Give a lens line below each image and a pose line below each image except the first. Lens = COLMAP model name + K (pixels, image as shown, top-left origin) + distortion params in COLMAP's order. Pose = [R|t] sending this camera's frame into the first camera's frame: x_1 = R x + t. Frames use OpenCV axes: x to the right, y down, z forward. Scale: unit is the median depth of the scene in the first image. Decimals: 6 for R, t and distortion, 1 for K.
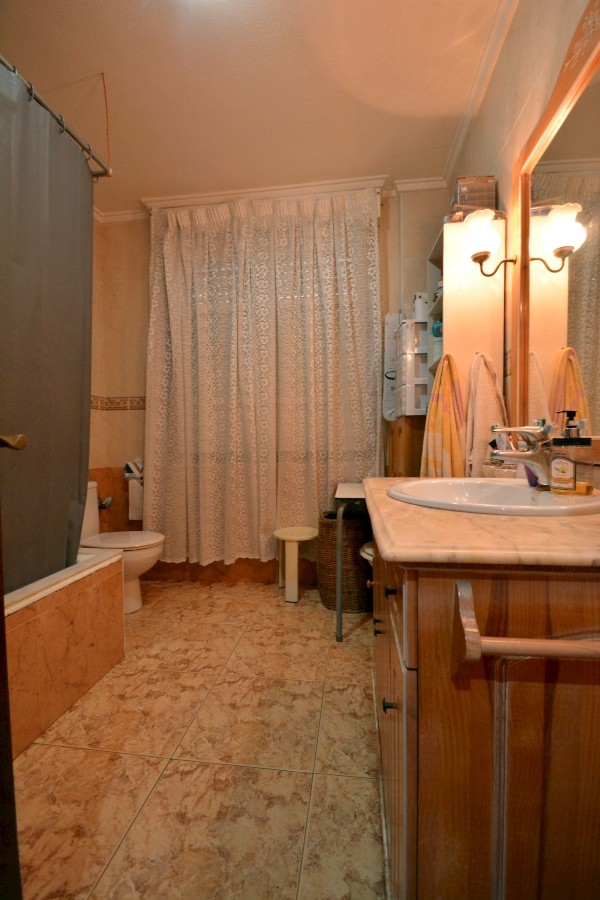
lens RADIAL K [[396.1, 0, 300.9], [0, 396.1, 453.3], [0, 0, 1]] dist [0.021826, -0.021207]
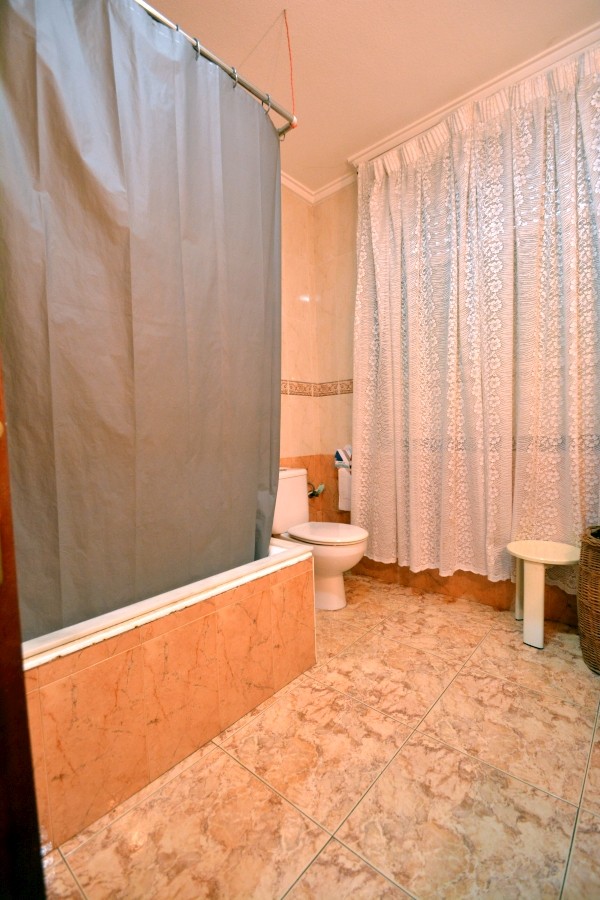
lens RADIAL K [[396.1, 0, 300.9], [0, 396.1, 453.3], [0, 0, 1]] dist [0.021826, -0.021207]
pose [[0.834480, 0.012914, -0.550888, 0.018318], [0.007421, 0.999371, 0.034670, -0.002453], [0.550989, -0.033019, 0.833859, 0.171496]]
